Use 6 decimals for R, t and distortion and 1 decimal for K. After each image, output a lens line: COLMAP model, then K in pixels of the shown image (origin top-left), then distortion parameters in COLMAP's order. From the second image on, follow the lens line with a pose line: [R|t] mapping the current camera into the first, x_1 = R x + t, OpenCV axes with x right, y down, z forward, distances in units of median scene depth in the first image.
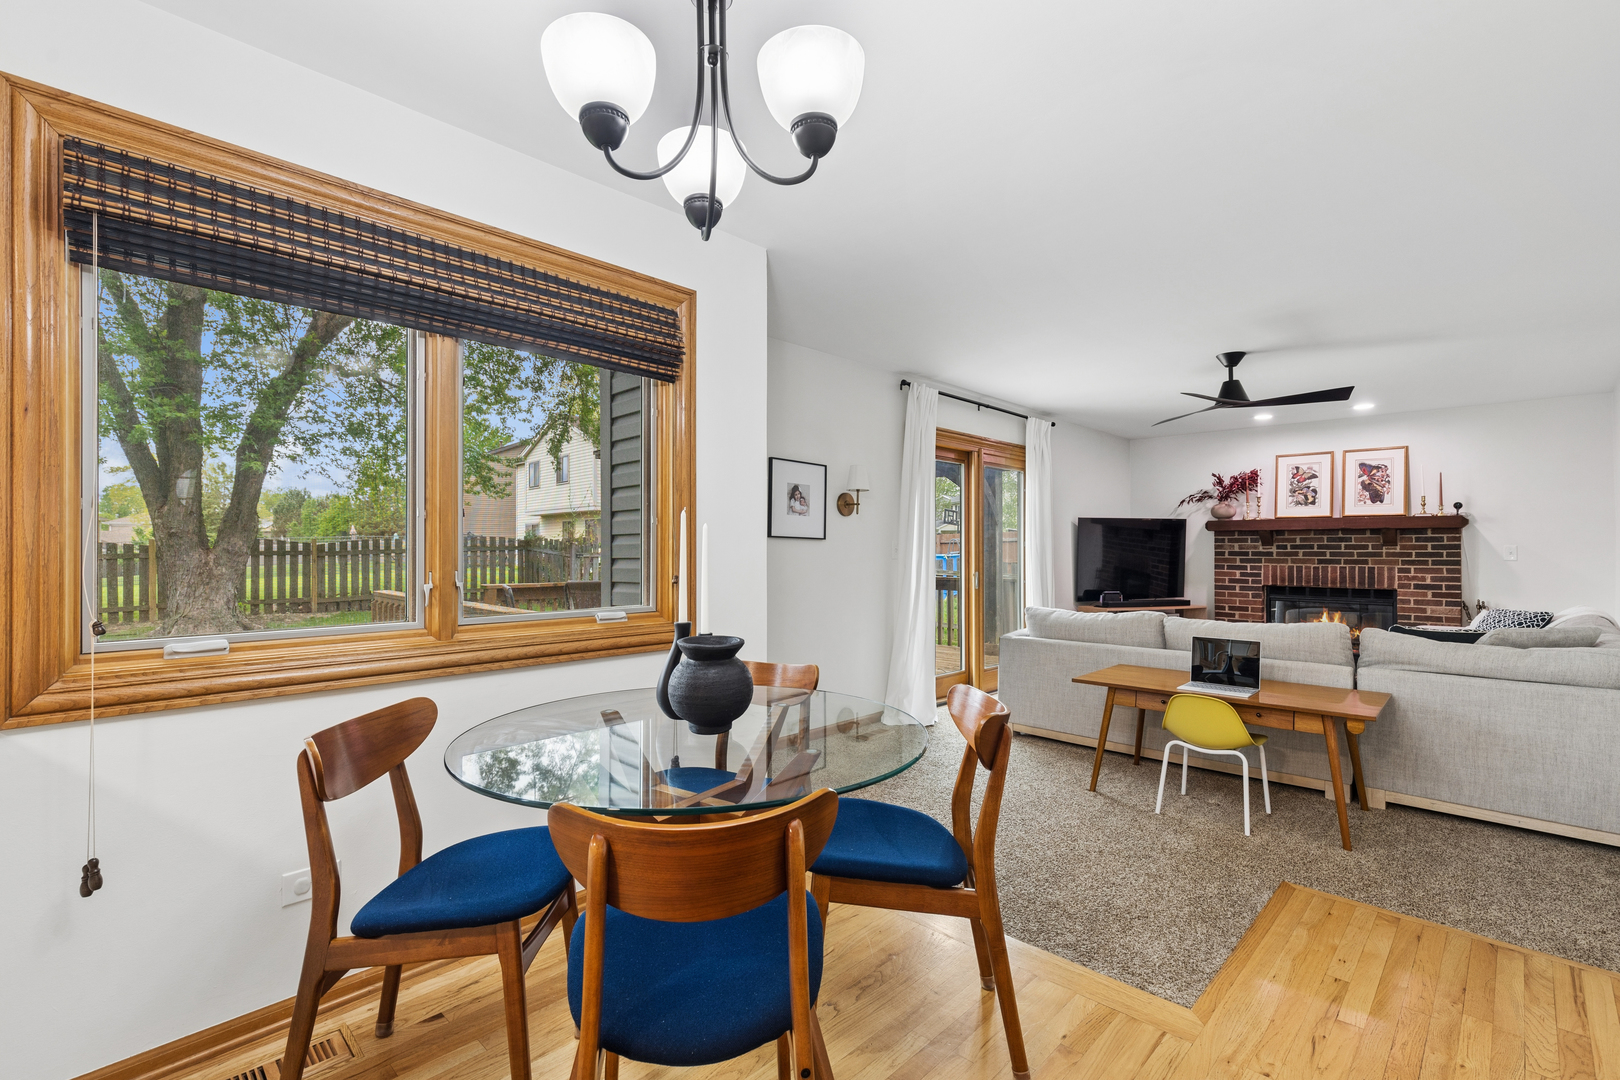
lens RADIAL K [[734.1, 0, 806.1], [0, 734.1, 543.2], [0, 0, 1]] dist [0.000655, 0.000407]
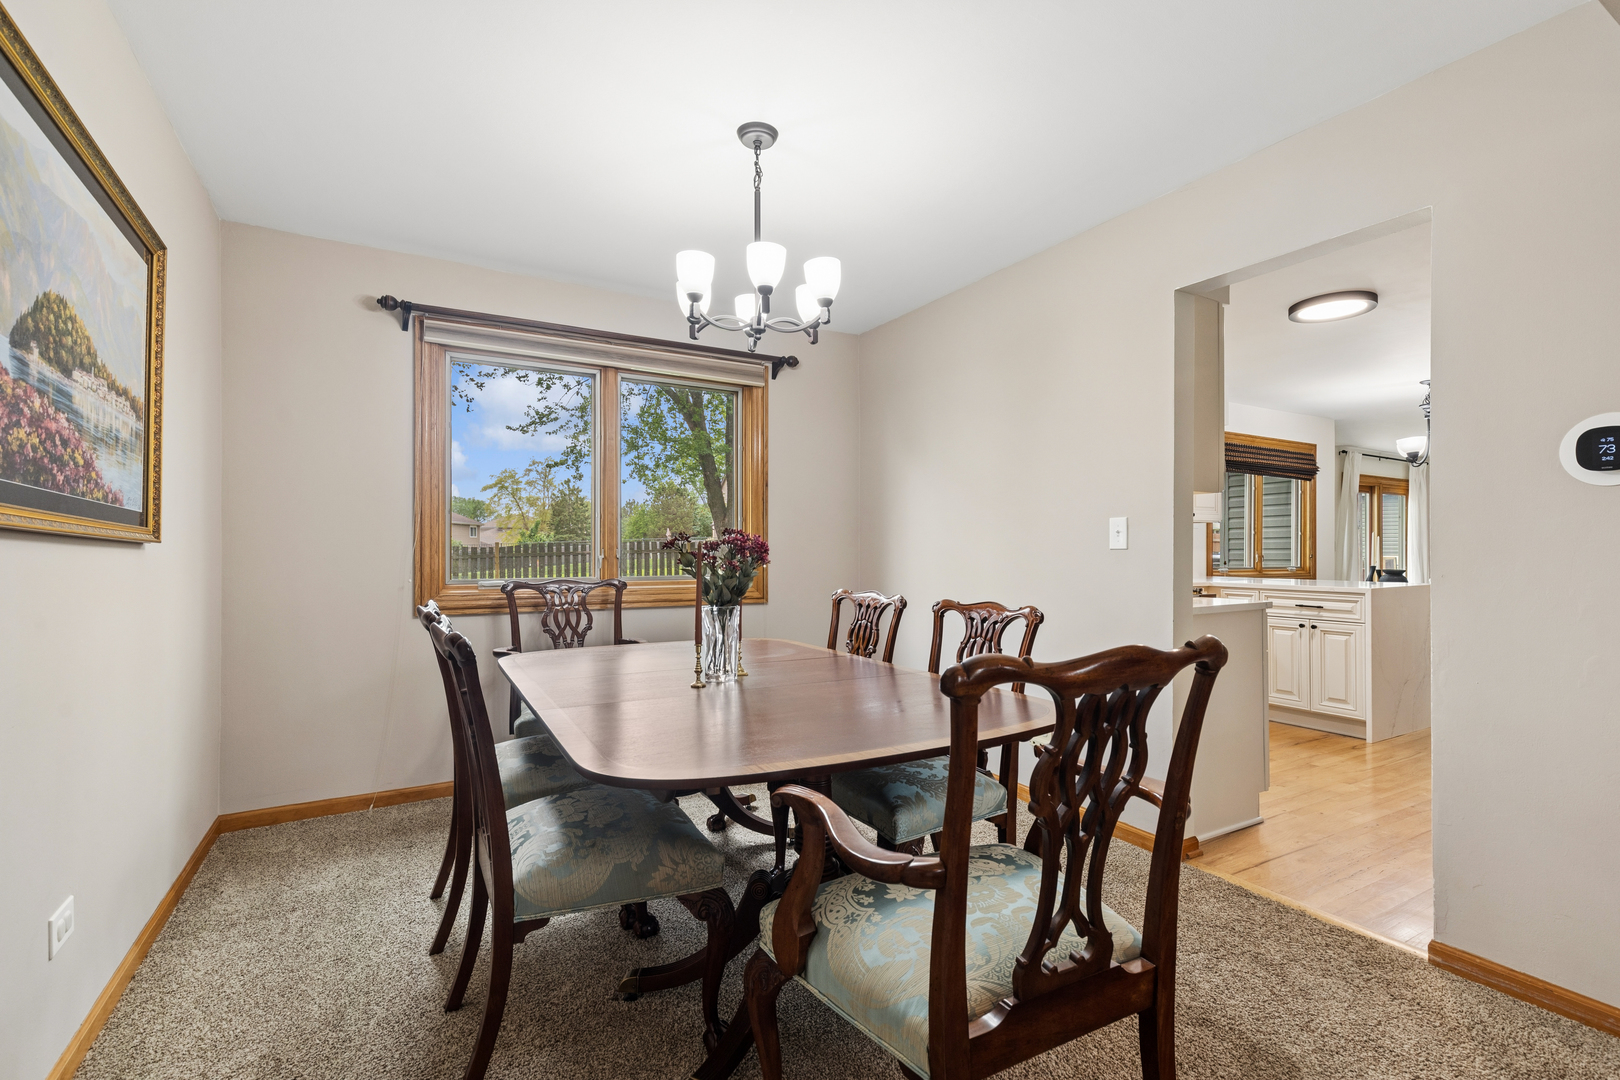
lens RADIAL K [[733.8, 0, 809.8], [0, 733.8, 550.4], [0, 0, 1]] dist [0.006778, 0.000015]
pose [[0.962381, -0.003311, -0.271683, -0.496258], [0.004869, 0.999975, 0.005062, 0.003529], [0.271659, -0.006194, 0.962374, -0.846305]]
